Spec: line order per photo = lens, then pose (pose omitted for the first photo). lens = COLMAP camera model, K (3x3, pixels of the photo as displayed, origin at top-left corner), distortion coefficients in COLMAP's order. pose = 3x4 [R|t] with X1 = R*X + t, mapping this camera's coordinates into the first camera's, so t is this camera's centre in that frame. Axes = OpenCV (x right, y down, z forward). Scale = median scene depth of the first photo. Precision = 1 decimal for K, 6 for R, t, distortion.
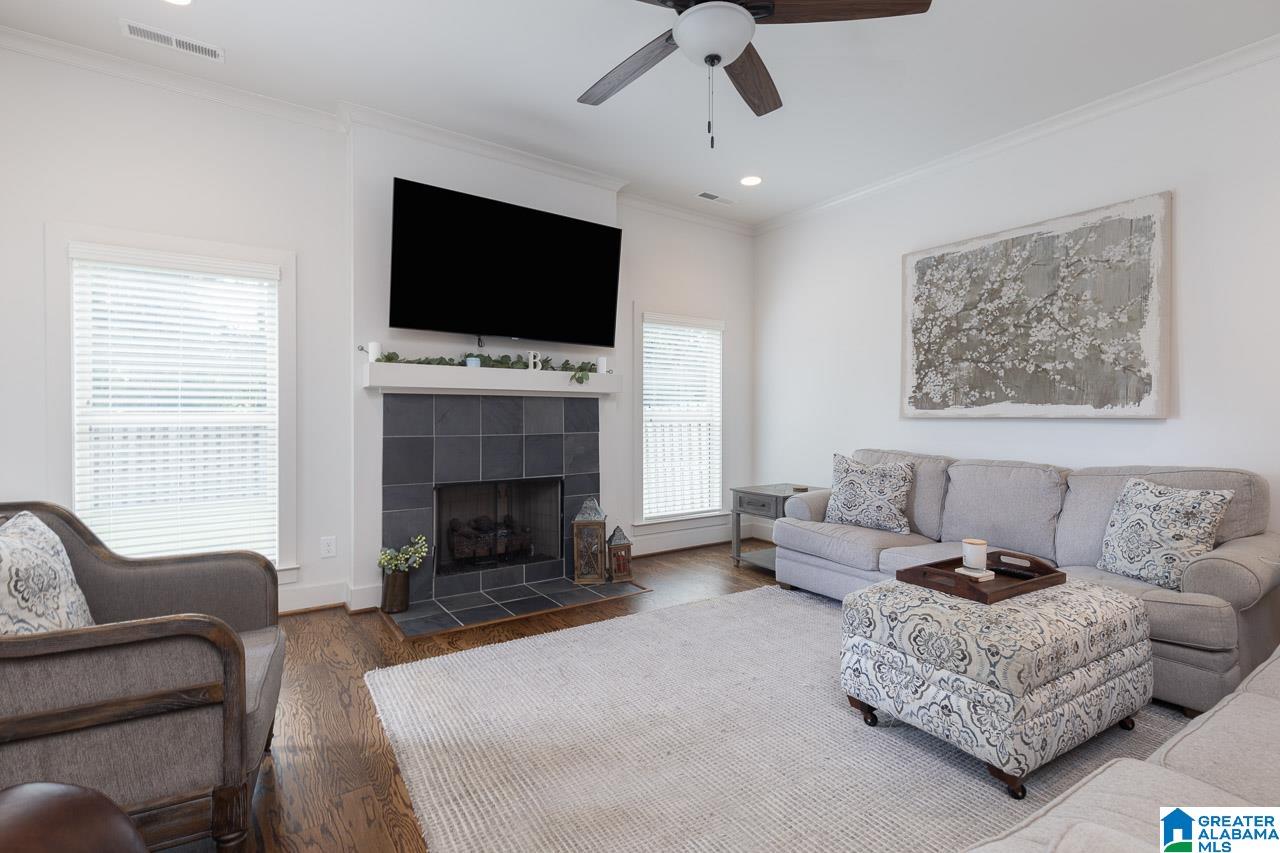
lens RADIAL K [[585.6, 0, 641.1], [0, 585.6, 412.9], [0, 0, 1]] dist [0.000154, 0.000038]
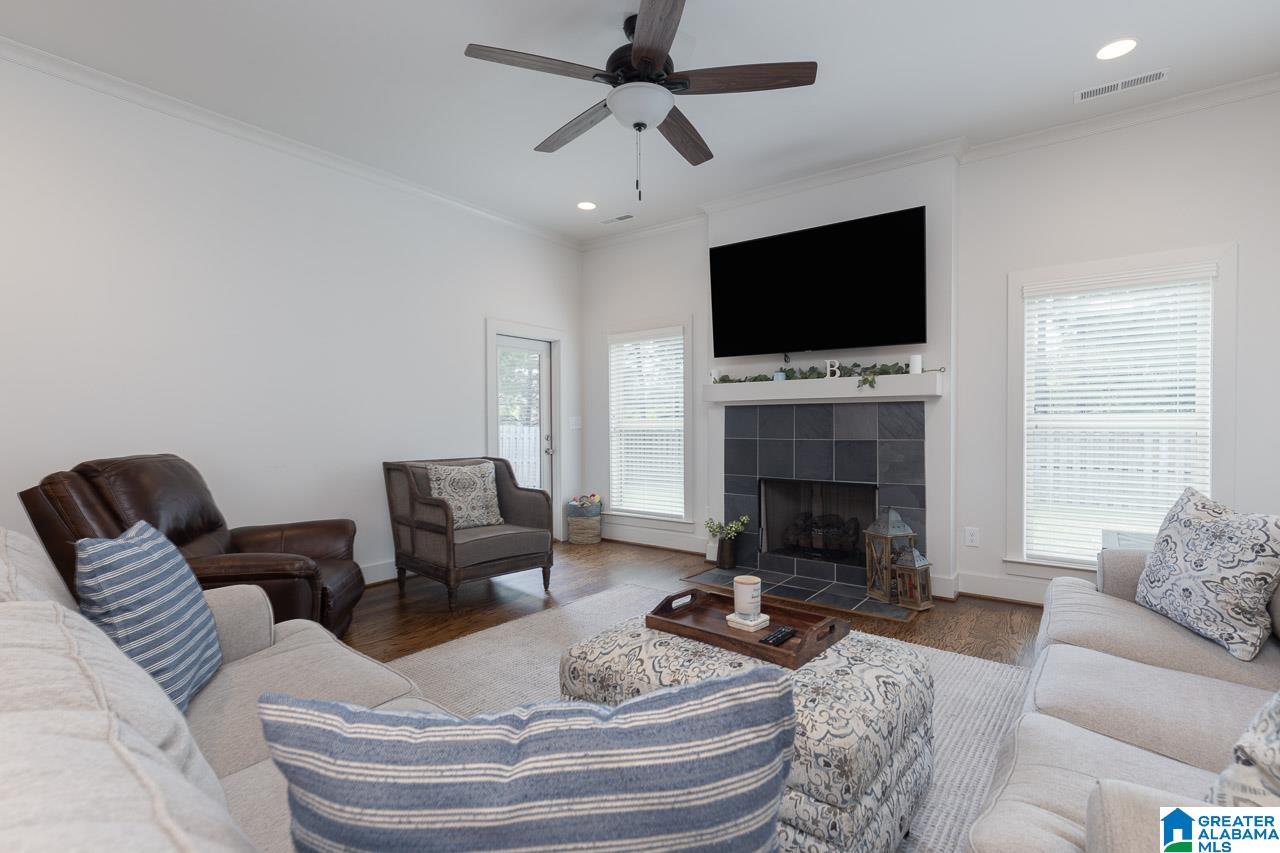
lens RADIAL K [[595.4, 0, 641.5], [0, 595.4, 423.9], [0, 0, 1]] dist [0.003913, 0.000479]
pose [[0.322351, -0.001563, -0.946619, 0.747600], [0.009542, 0.999953, 0.001598, 0.003573], [0.946572, -0.009548, 0.322351, 0.351579]]
